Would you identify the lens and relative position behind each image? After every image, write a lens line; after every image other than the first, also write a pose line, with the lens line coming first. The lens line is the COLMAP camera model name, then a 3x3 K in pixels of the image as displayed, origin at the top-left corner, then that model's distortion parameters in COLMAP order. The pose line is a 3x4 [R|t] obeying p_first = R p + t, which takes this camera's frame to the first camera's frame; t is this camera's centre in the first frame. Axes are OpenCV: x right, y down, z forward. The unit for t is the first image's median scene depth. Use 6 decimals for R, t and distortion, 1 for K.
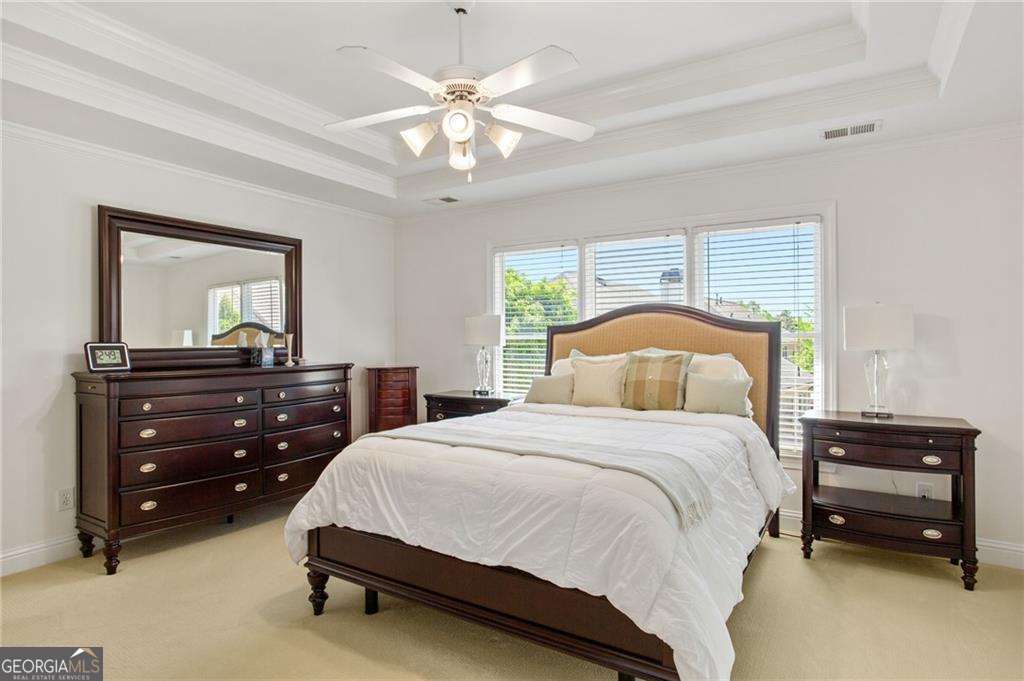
lens RADIAL K [[556.9, 0, 518.9], [0, 556.9, 338.2], [0, 0, 1]] dist [-0.007662, 0.003232]
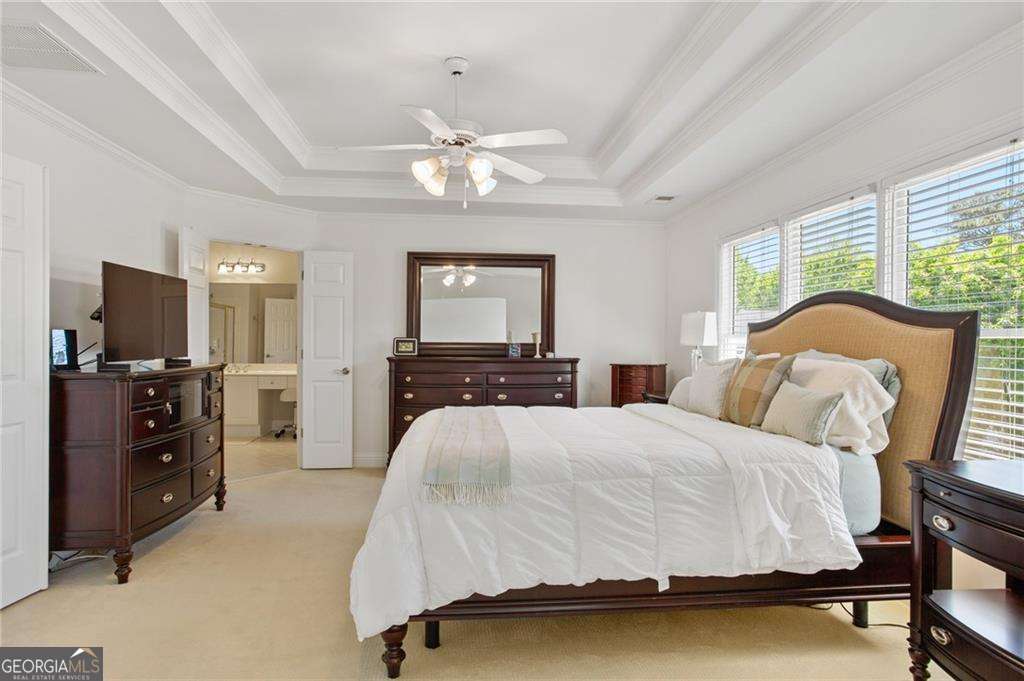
lens RADIAL K [[556.9, 0, 513.4], [0, 556.9, 339.0], [0, 0, 1]] dist [-0.007662, 0.003232]
pose [[0.624525, 0.007362, -0.780970, 0.636414], [-0.007659, 0.999965, 0.003301, 0.003461], [0.780967, 0.003920, 0.624560, 0.220890]]
